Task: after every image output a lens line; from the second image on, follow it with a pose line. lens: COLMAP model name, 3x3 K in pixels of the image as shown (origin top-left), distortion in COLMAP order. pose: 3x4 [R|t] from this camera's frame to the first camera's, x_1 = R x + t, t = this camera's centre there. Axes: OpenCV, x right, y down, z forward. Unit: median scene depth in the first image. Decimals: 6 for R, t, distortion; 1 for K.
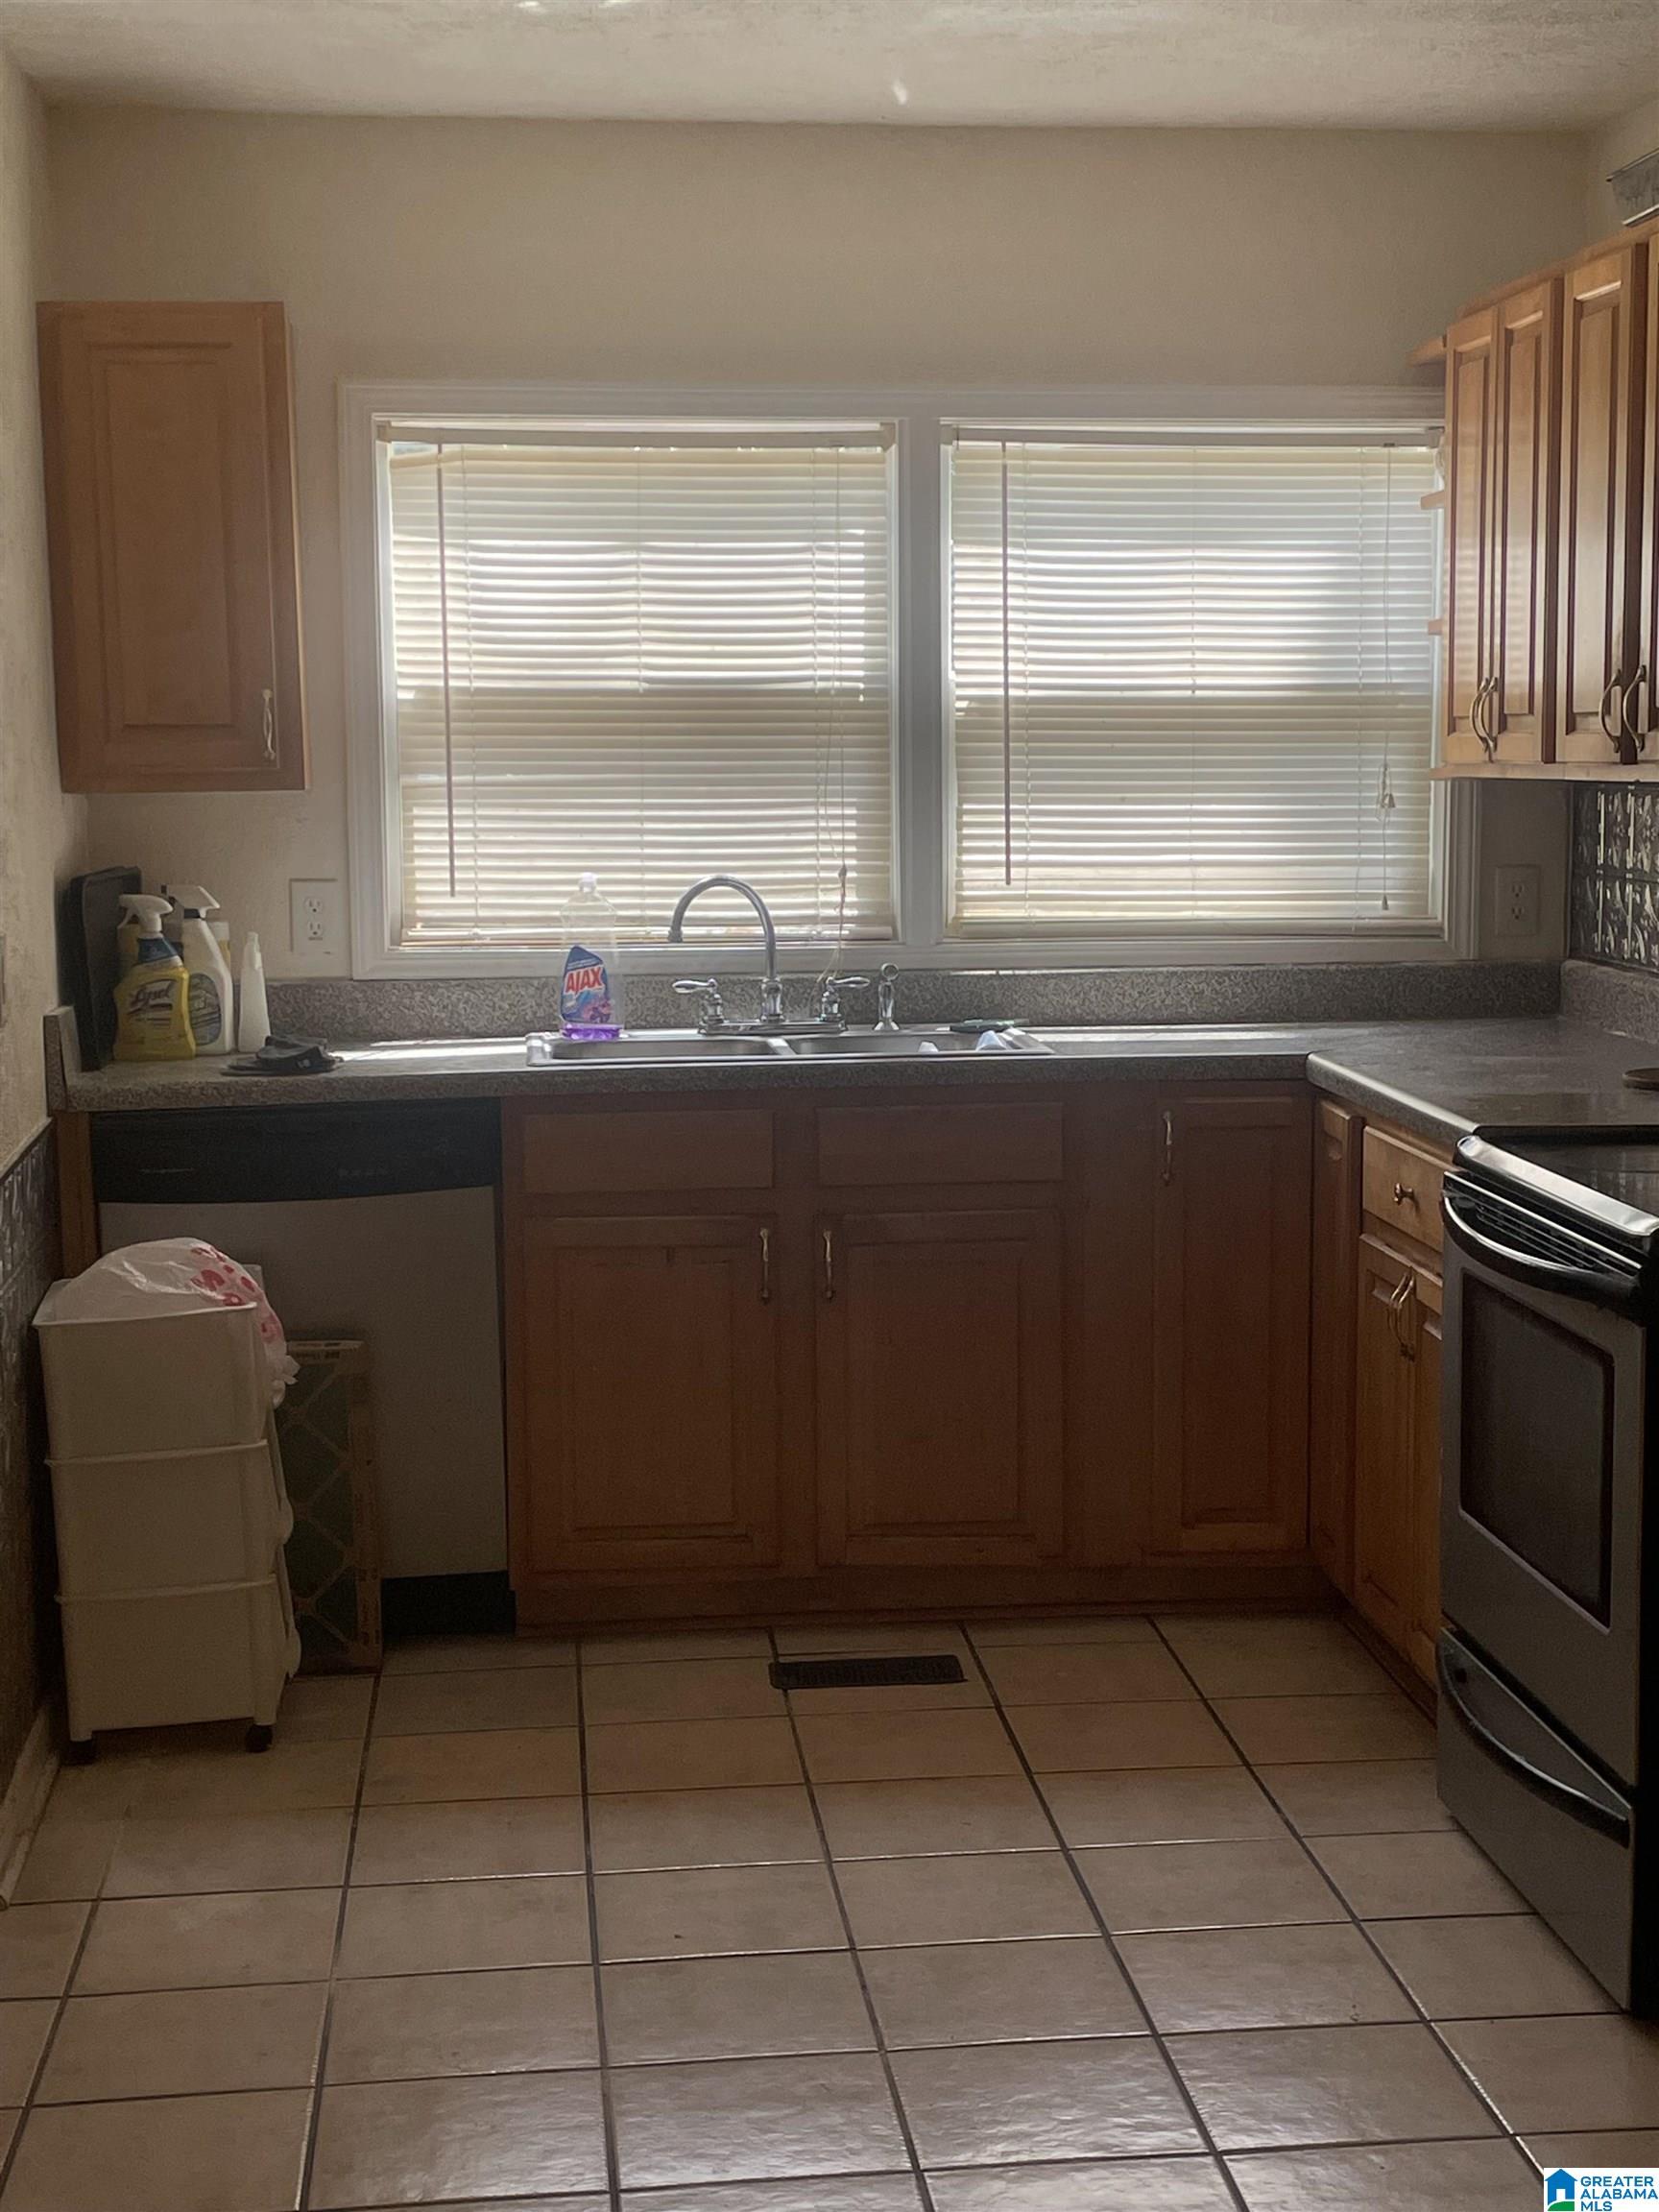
lens RADIAL K [[3411.2, 0, 830.1], [0, 3411.2, 1124.7], [0, 0, 1]] dist [0.082508, 0.000000]
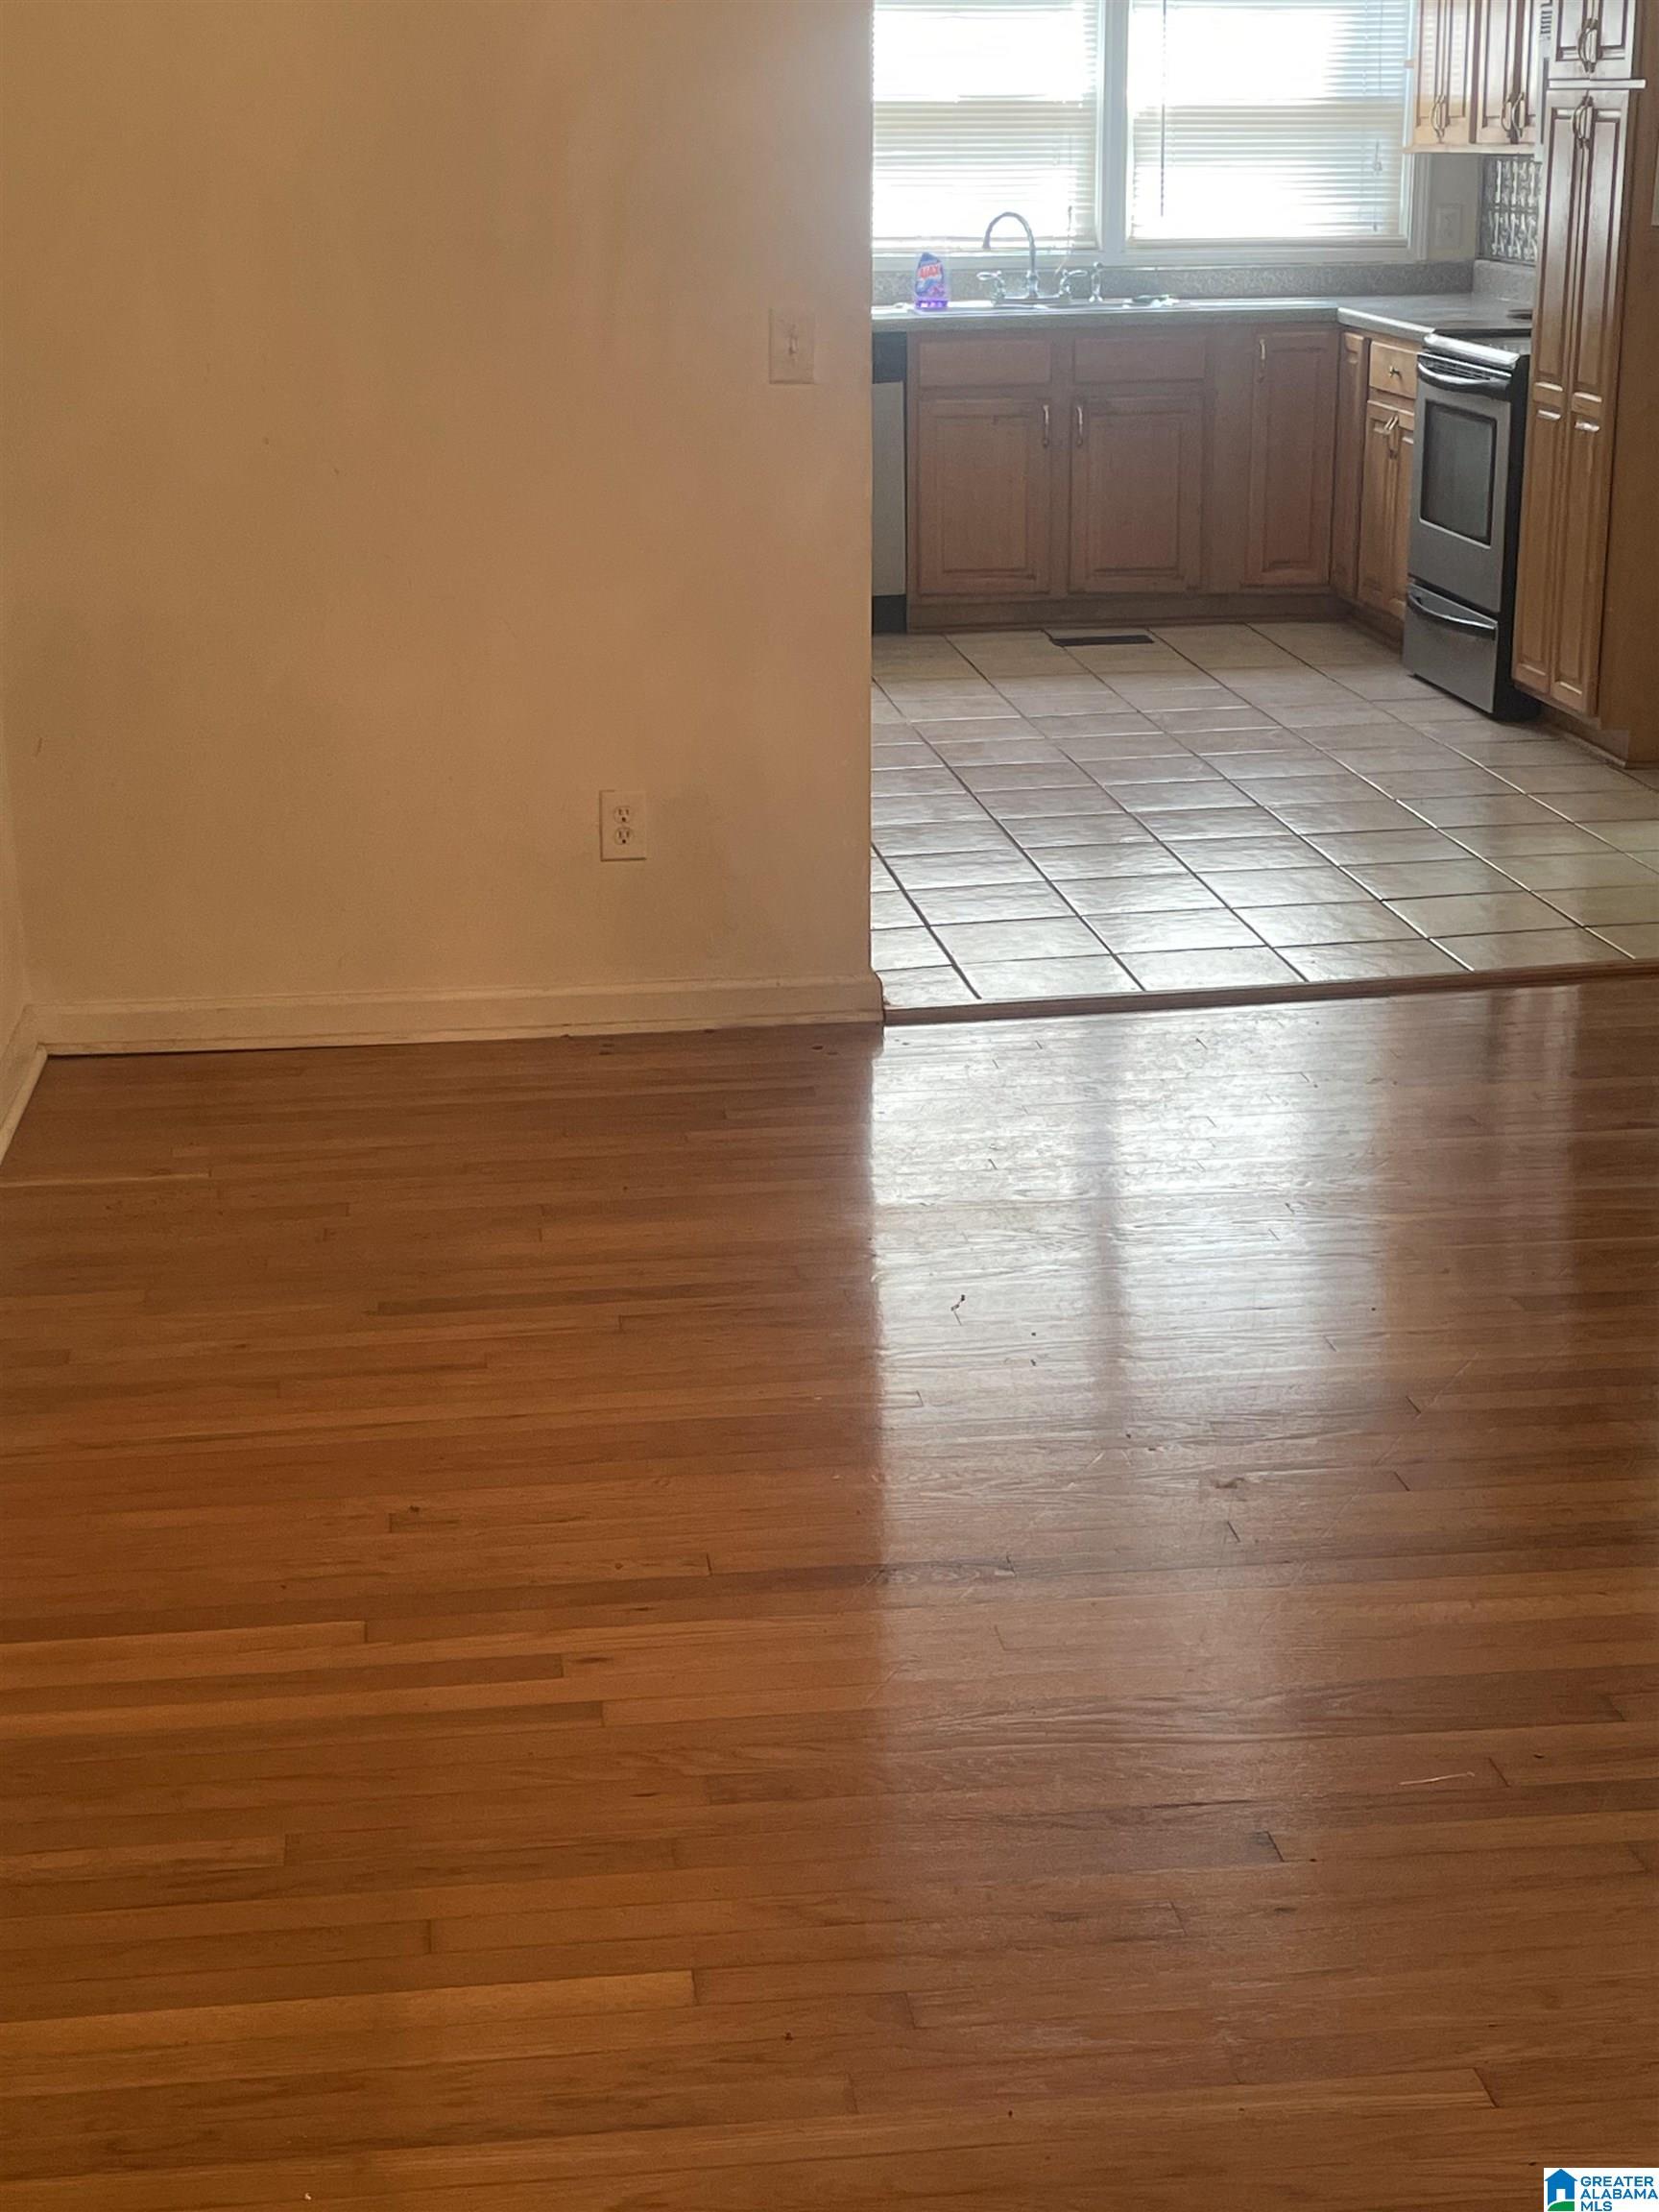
lens RADIAL K [[3411.2, 0, 840.6], [0, 3411.2, 1090.5], [0, 0, 1]] dist [0.082508, 0.000000]
pose [[0.999277, -0.010003, 0.036676, -0.193001], [0.003883, 0.986573, 0.163274, 0.088962], [-0.037817, -0.163014, 0.985899, -0.853295]]
